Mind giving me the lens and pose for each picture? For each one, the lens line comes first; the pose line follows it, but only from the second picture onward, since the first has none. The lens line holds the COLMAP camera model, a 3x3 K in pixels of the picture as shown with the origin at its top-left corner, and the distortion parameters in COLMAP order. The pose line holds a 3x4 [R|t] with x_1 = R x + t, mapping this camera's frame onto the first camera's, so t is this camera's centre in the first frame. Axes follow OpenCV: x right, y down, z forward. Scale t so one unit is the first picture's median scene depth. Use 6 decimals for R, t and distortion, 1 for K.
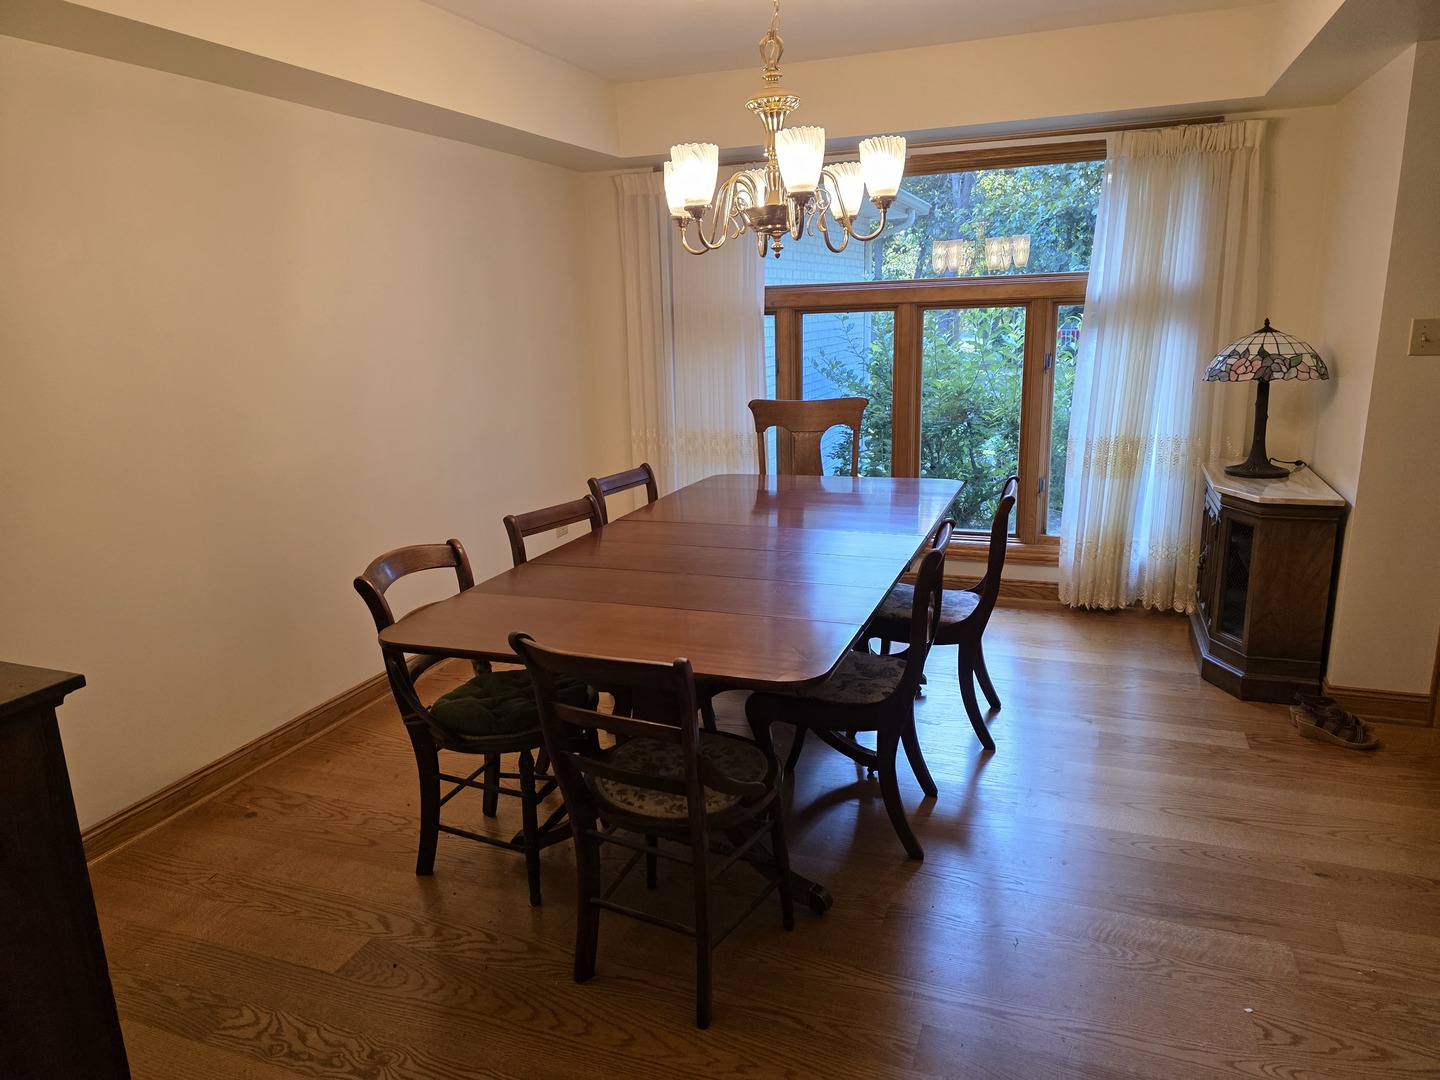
lens RADIAL K [[968.0, 0, 737.8], [0, 968.0, 540.4], [0, 0, 1]] dist [0.124321, -0.139772]
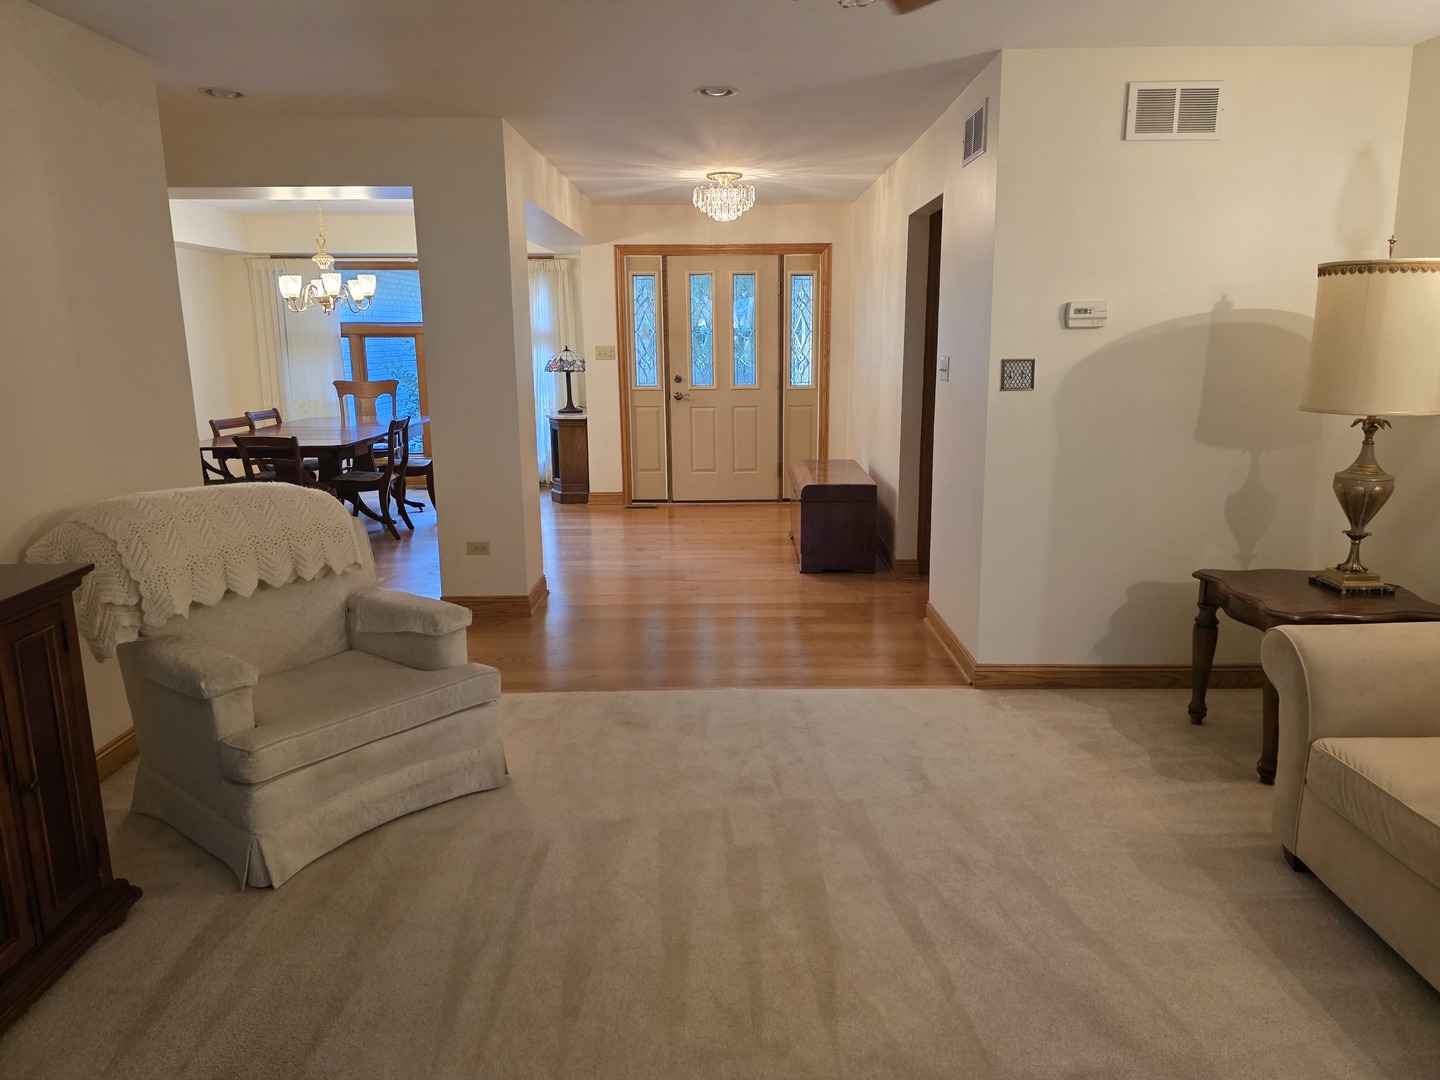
lens RADIAL K [[961.1, 0, 724.2], [0, 961.1, 524.8], [0, 0, 1]] dist [0.077429, -0.070449]
pose [[0.939748, -0.048120, 0.338463, 0.085584], [0.062093, 0.997602, -0.030573, 0.284268], [-0.336181, 0.049747, 0.940483, -1.215438]]
